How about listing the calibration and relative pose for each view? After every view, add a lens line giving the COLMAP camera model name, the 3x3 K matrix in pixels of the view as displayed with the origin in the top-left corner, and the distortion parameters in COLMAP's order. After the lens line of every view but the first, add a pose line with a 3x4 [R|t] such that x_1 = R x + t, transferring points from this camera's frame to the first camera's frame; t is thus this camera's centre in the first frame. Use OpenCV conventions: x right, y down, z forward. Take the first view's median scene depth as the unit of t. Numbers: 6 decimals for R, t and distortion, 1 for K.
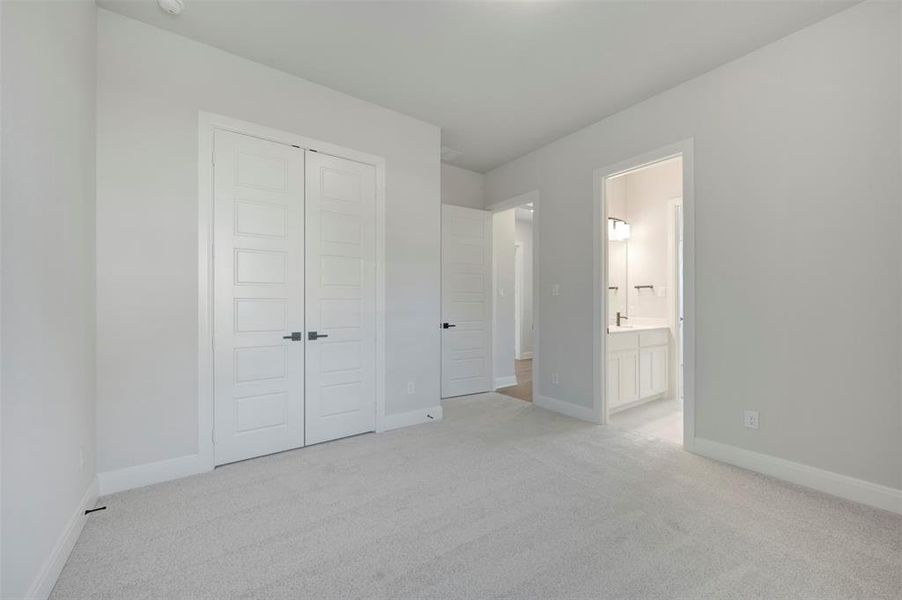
lens RADIAL K [[355.4, 0, 454.5], [0, 355.4, 301.3], [0, 0, 1]] dist [-0.000125, 0.000095]
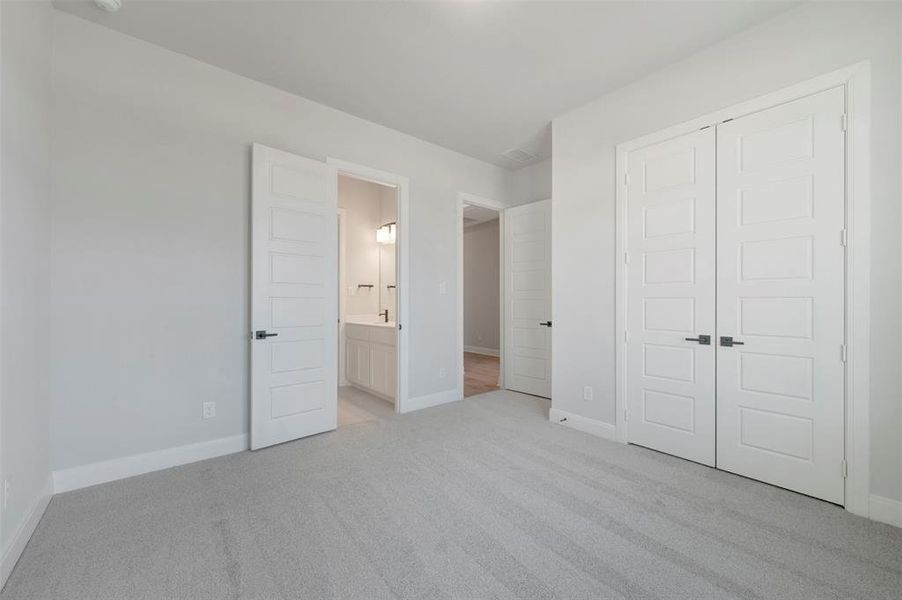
lens RADIAL K [[355.4, 0, 449.7], [0, 355.4, 300.5], [0, 0, 1]] dist [-0.000125, 0.000095]
pose [[0.060639, -0.007206, -0.998134, 0.405429], [0.002746, 0.999971, -0.007053, 0.004424], [0.998156, -0.002313, 0.060657, 0.300728]]
